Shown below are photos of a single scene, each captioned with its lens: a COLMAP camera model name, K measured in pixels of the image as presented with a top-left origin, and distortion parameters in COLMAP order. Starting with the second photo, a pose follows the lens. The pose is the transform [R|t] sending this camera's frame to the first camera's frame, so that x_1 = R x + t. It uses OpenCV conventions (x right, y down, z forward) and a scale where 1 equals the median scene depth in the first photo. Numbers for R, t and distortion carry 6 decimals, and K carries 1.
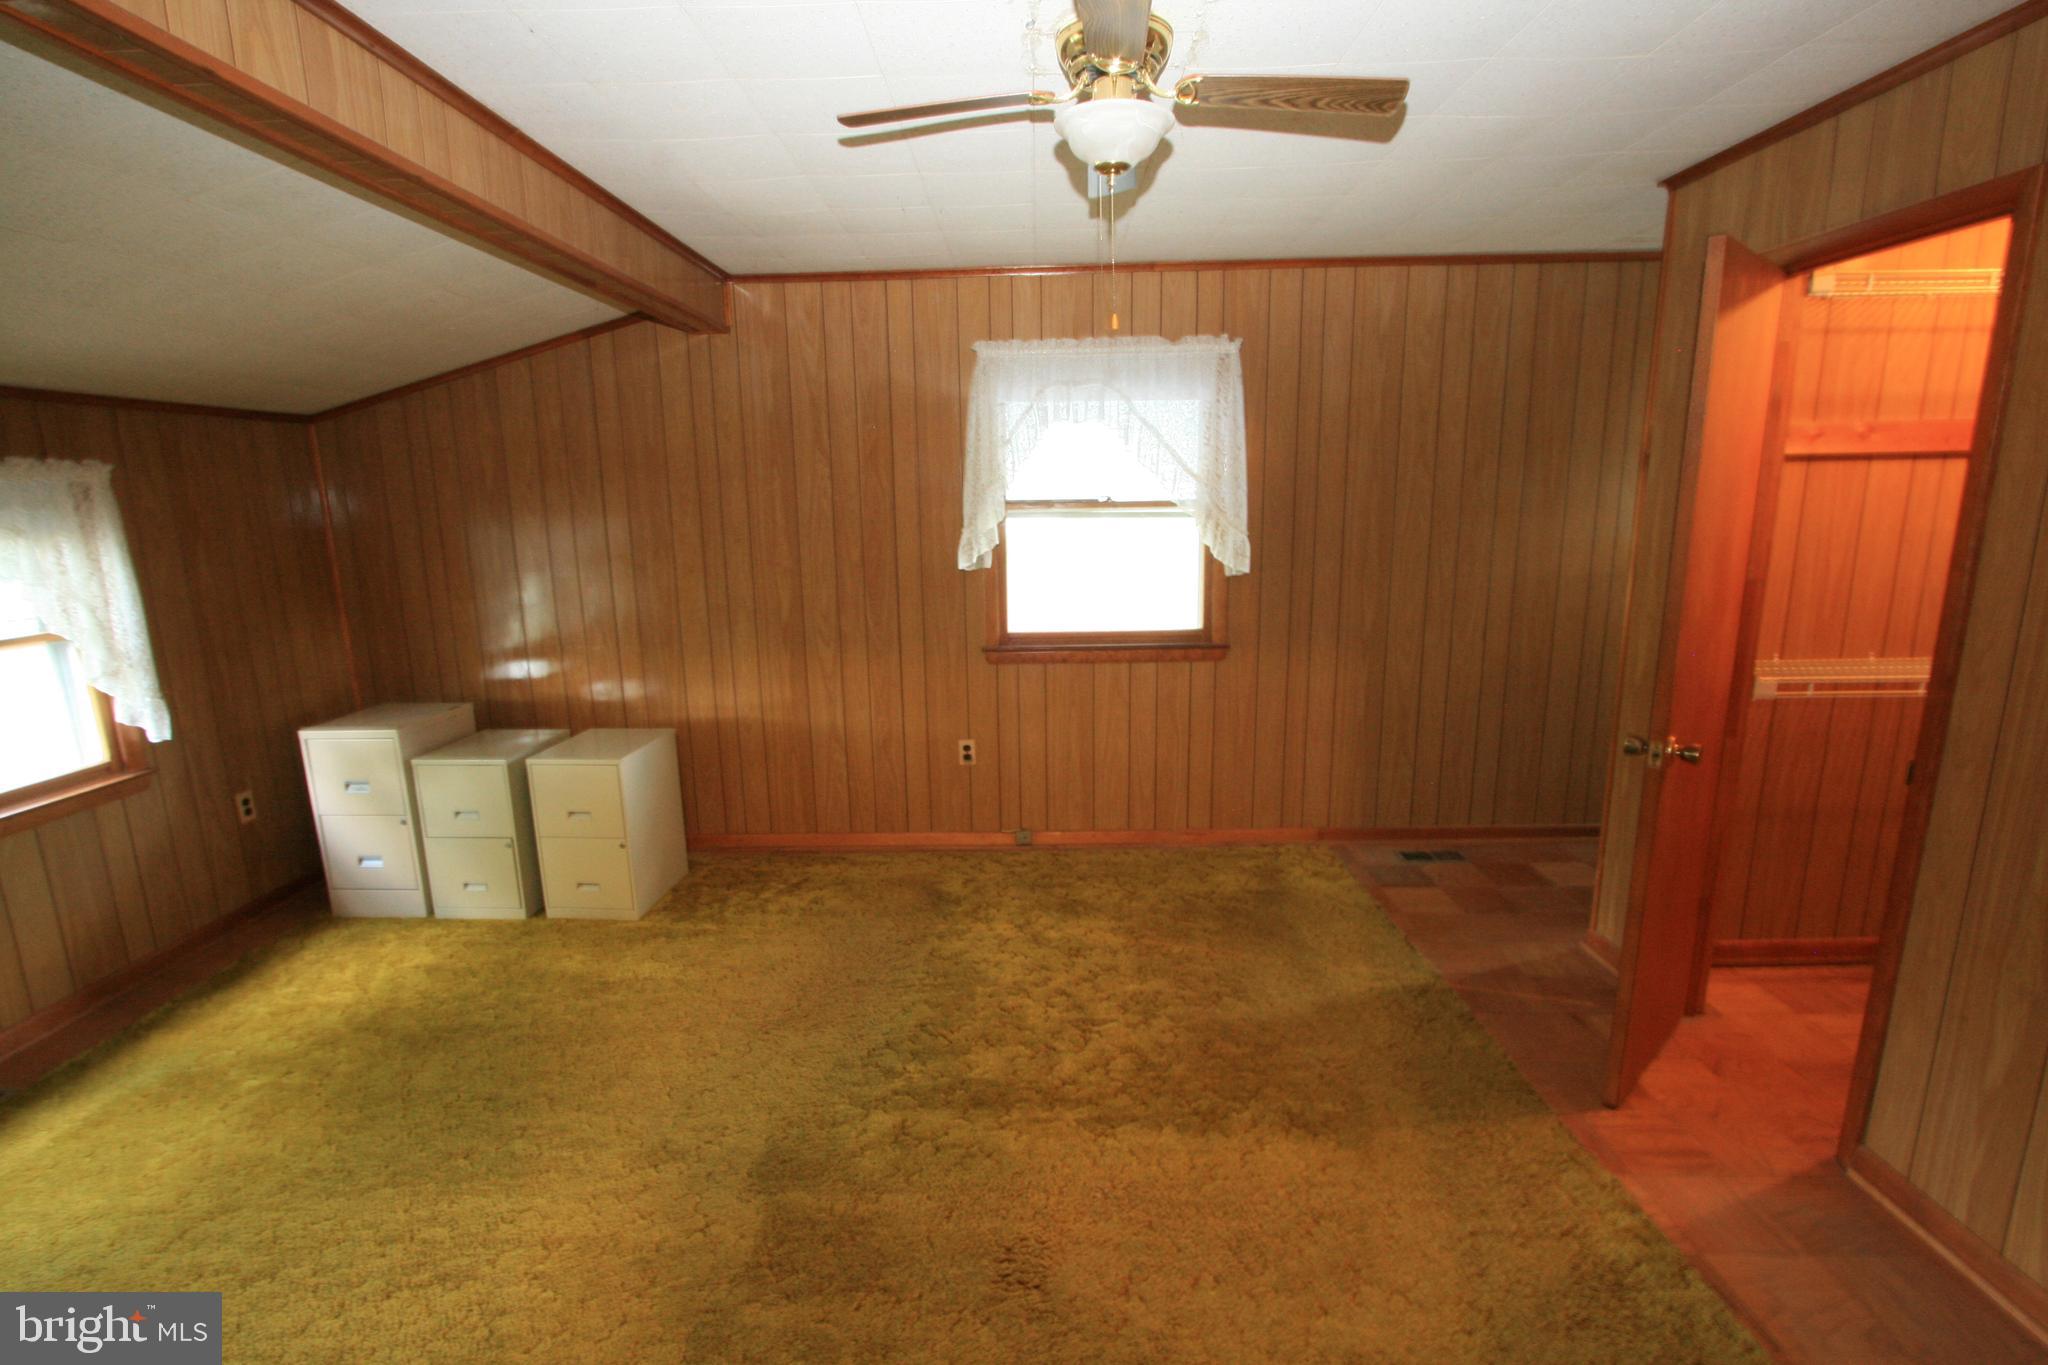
lens RADIAL K [[940.6, 0, 1007.0], [0, 940.6, 677.5], [0, 0, 1]] dist [-0.001172, 0.000095]
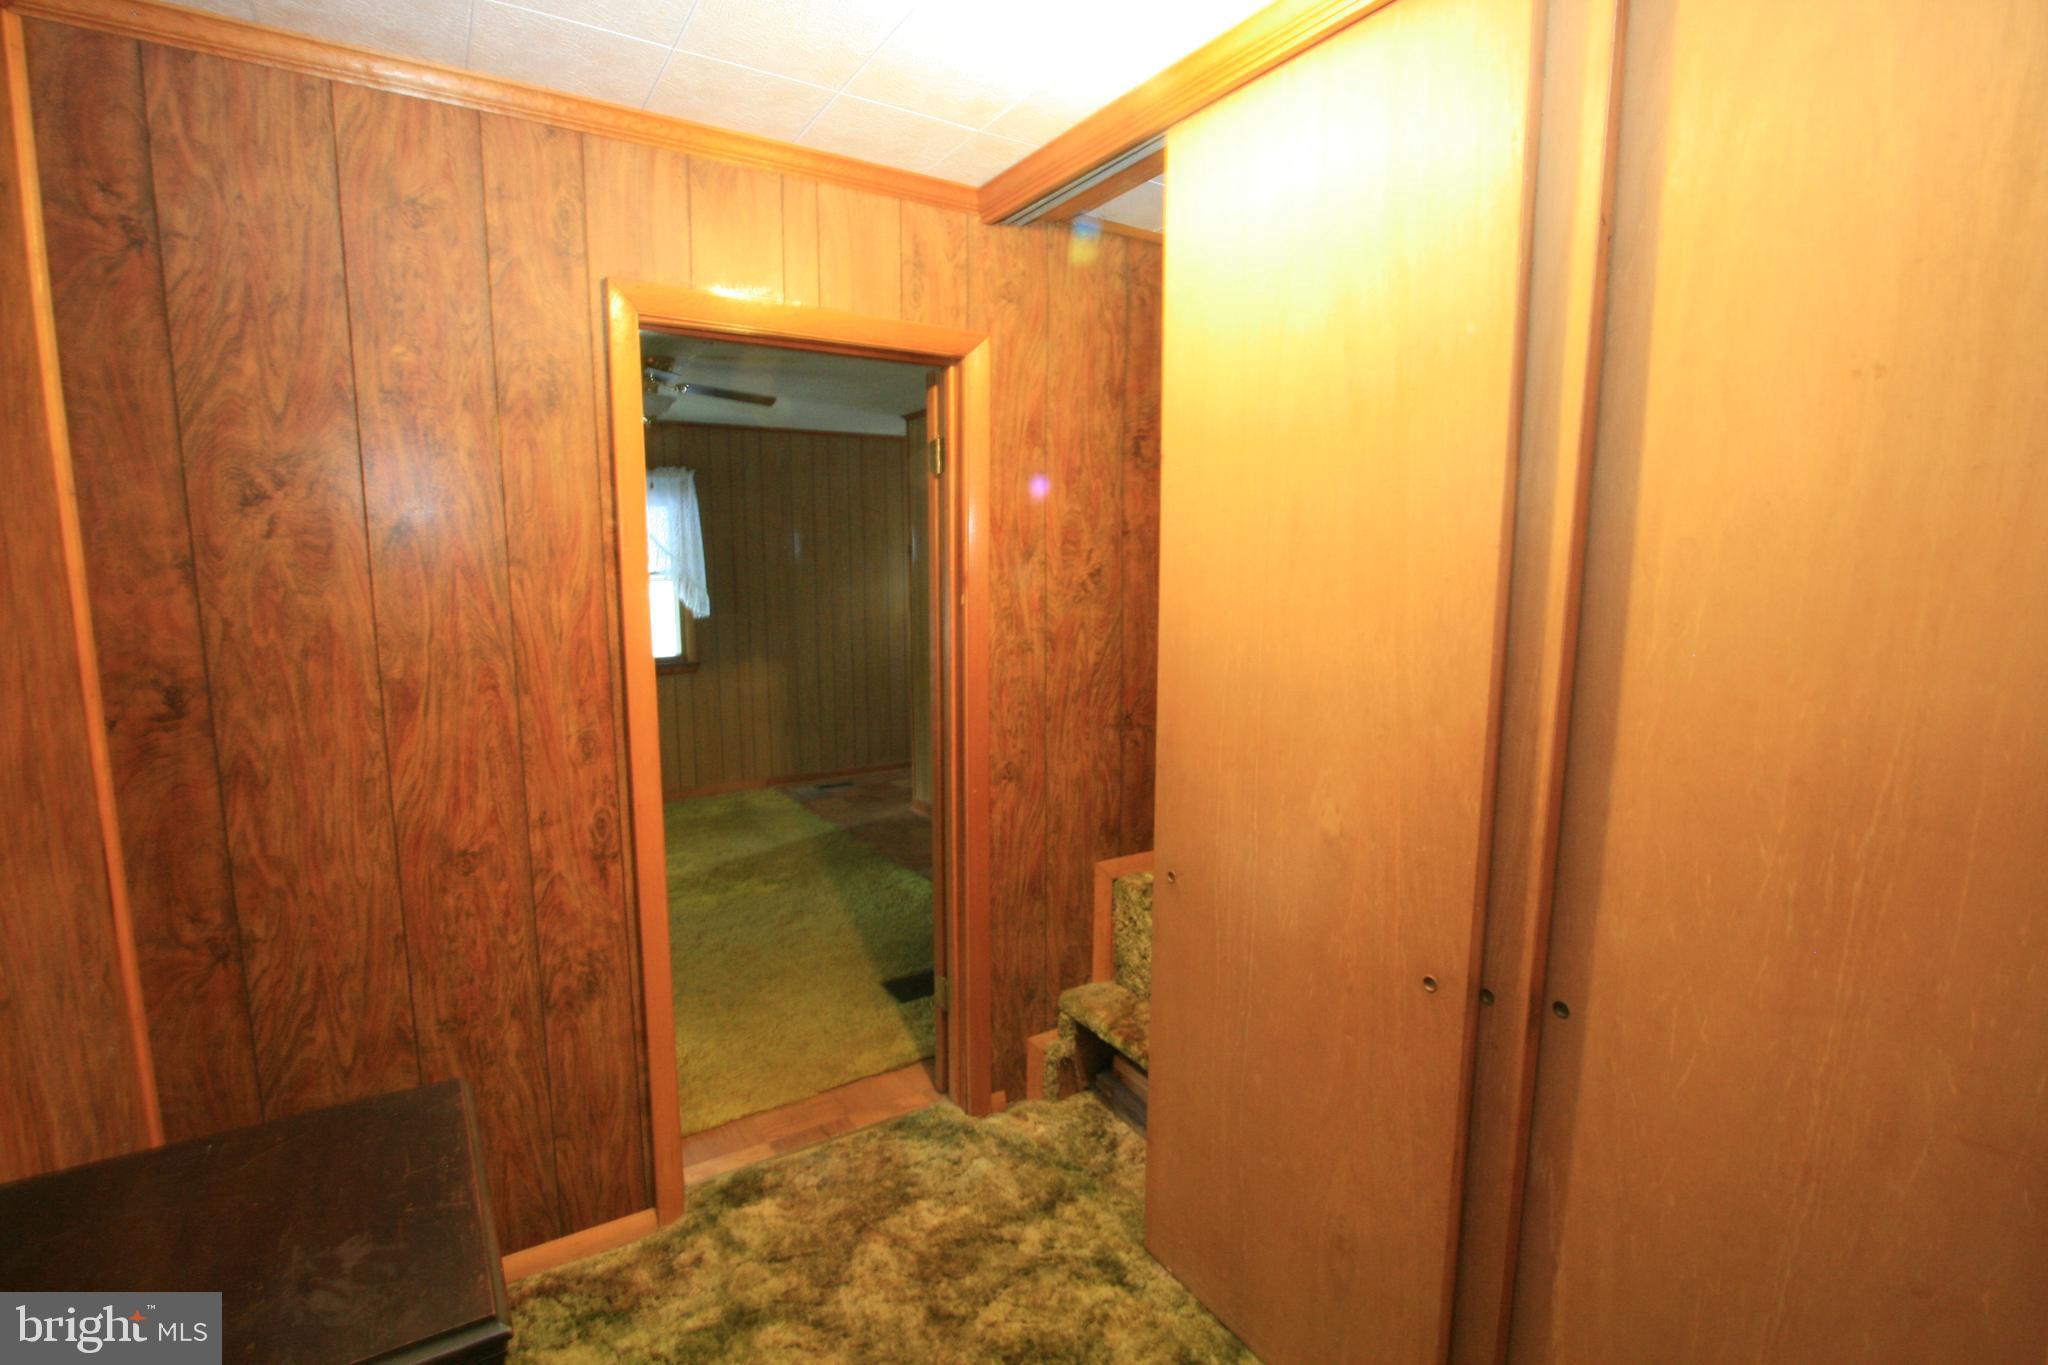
lens RADIAL K [[940.6, 0, 1008.7], [0, 940.6, 691.9], [0, 0, 1]] dist [-0.001172, 0.000095]
pose [[0.829912, -0.062424, 0.554391, -0.211859], [0.098407, 0.994519, -0.035331, 0.122384], [-0.549147, 0.083878, 0.831506, -0.585720]]
